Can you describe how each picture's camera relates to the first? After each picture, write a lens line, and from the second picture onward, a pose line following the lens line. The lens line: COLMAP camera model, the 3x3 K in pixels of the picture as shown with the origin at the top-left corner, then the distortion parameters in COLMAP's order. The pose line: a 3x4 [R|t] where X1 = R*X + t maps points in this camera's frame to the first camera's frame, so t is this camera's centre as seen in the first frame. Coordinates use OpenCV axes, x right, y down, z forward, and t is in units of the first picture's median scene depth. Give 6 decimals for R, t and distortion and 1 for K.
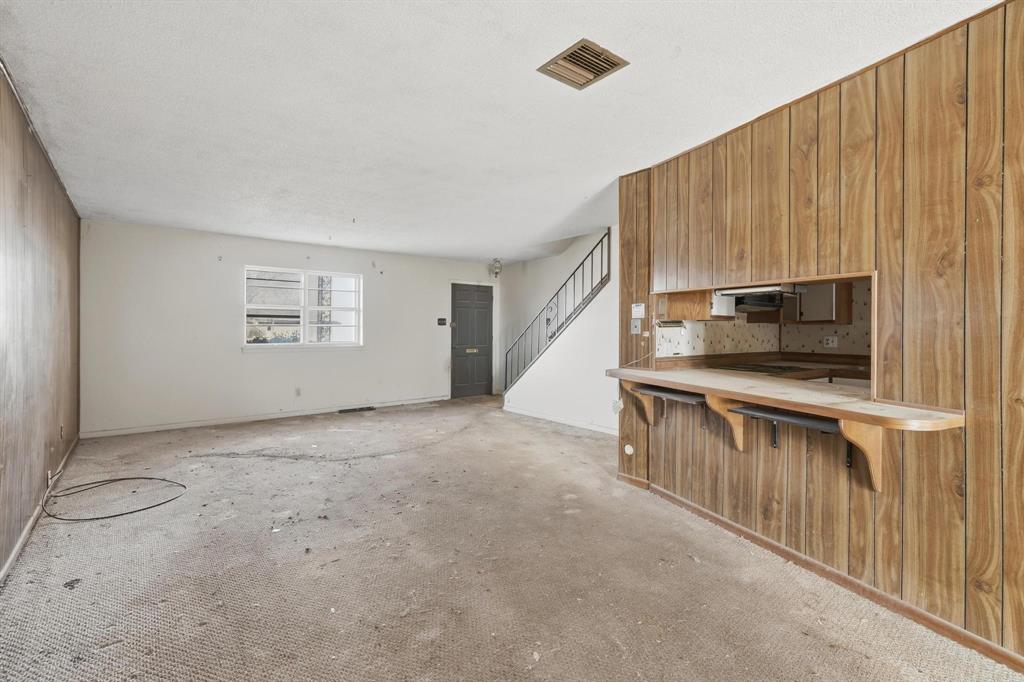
lens RADIAL K [[451.0, 0, 515.0], [0, 451.0, 337.4], [0, 0, 1]] dist [-0.012680, 0.009079]
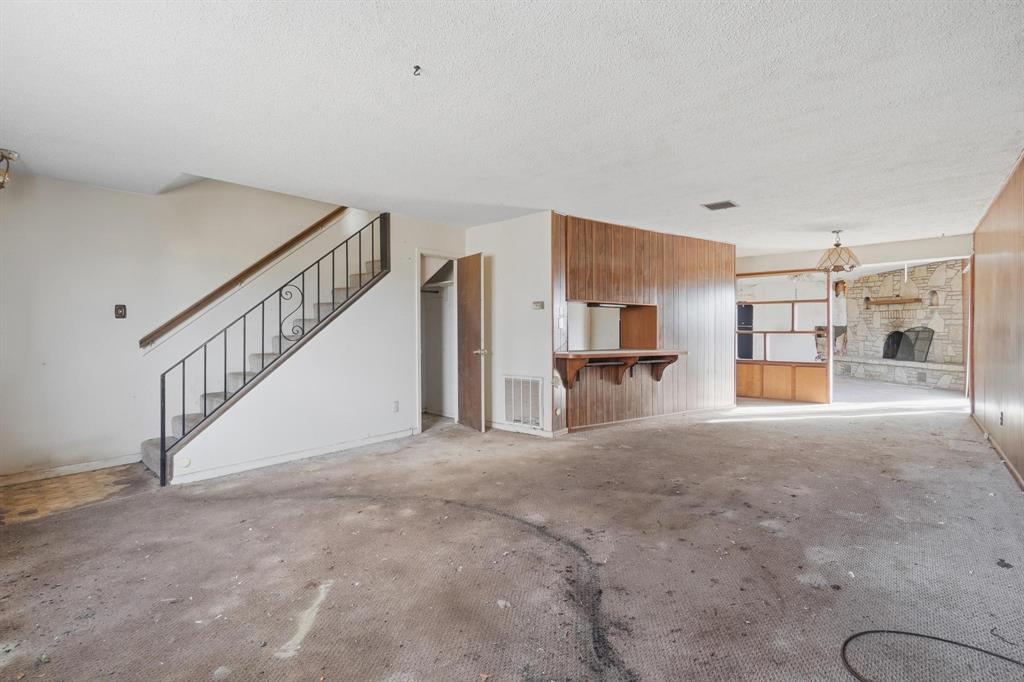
lens RADIAL K [[457.8, 0, 510.3], [0, 457.8, 324.7], [0, 0, 1]] dist [-0.004077, -0.000034]
pose [[-0.147269, 0.004643, 0.989086, -1.117942], [0.021147, 0.999775, -0.001544, -0.018128], [-0.988870, 0.020688, -0.147334, 1.357750]]
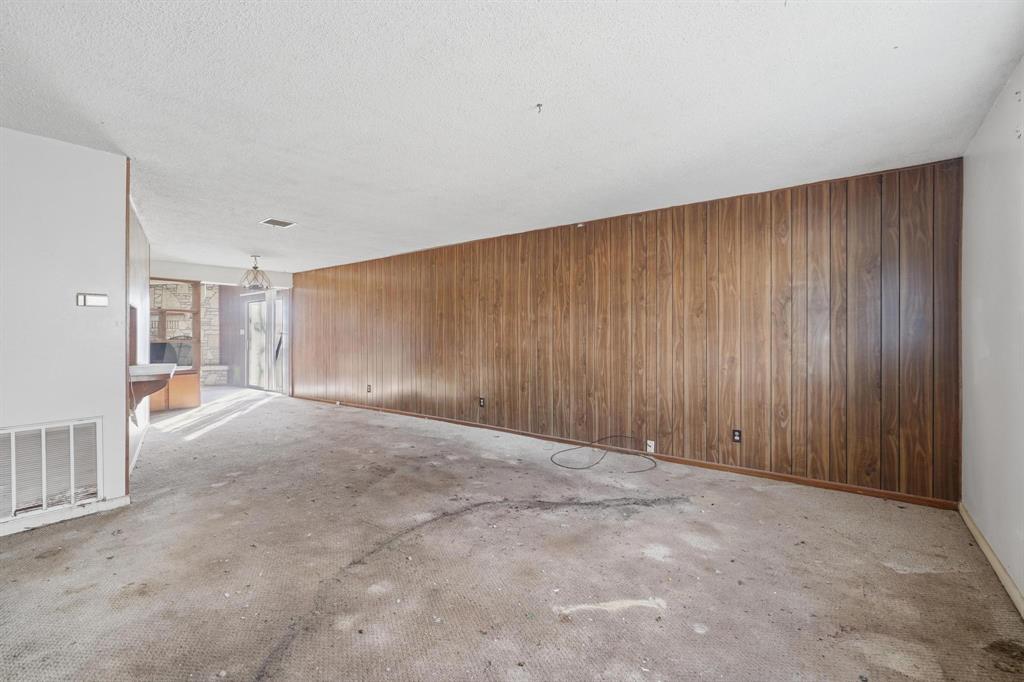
lens RADIAL K [[446.4, 0, 490.3], [0, 446.4, 338.1], [0, 0, 1]] dist [-0.002510, 0.000155]
pose [[-0.984254, -0.001640, -0.176751, -0.311300], [-0.005934, 0.999700, 0.023769, -0.031086], [0.176659, 0.024444, -0.983969, 2.026887]]
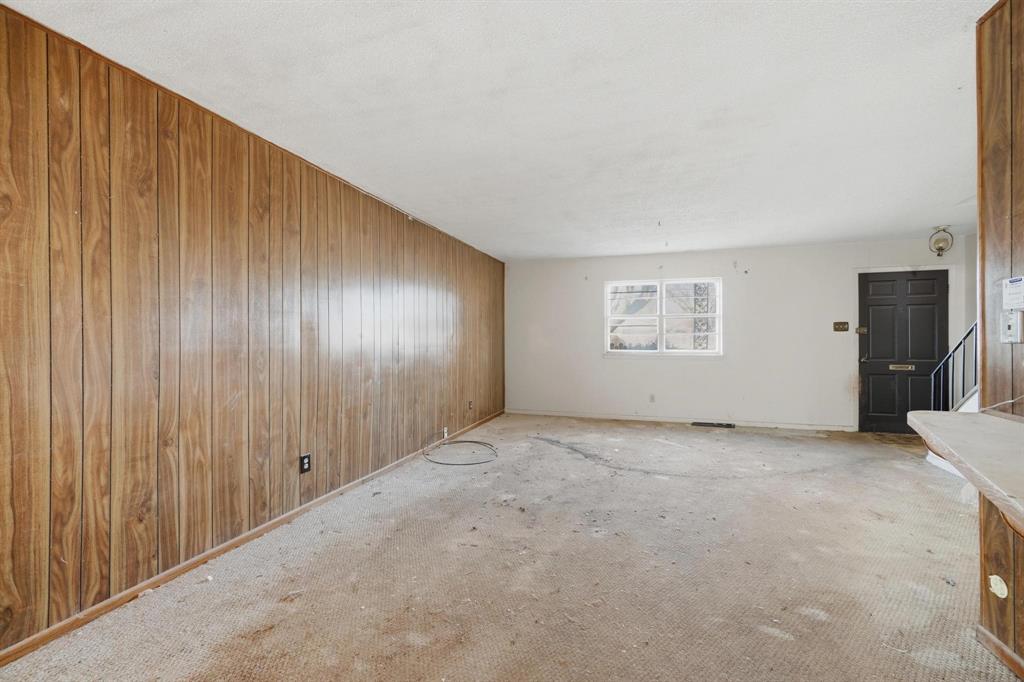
lens RADIAL K [[451.0, 0, 515.0], [0, 451.0, 337.4], [0, 0, 1]] dist [-0.012680, 0.009079]
pose [[0.540670, -0.004081, -0.841225, 0.385534], [-0.012438, 0.999840, -0.012844, -0.000296], [0.841143, 0.017407, 0.540533, 0.315546]]
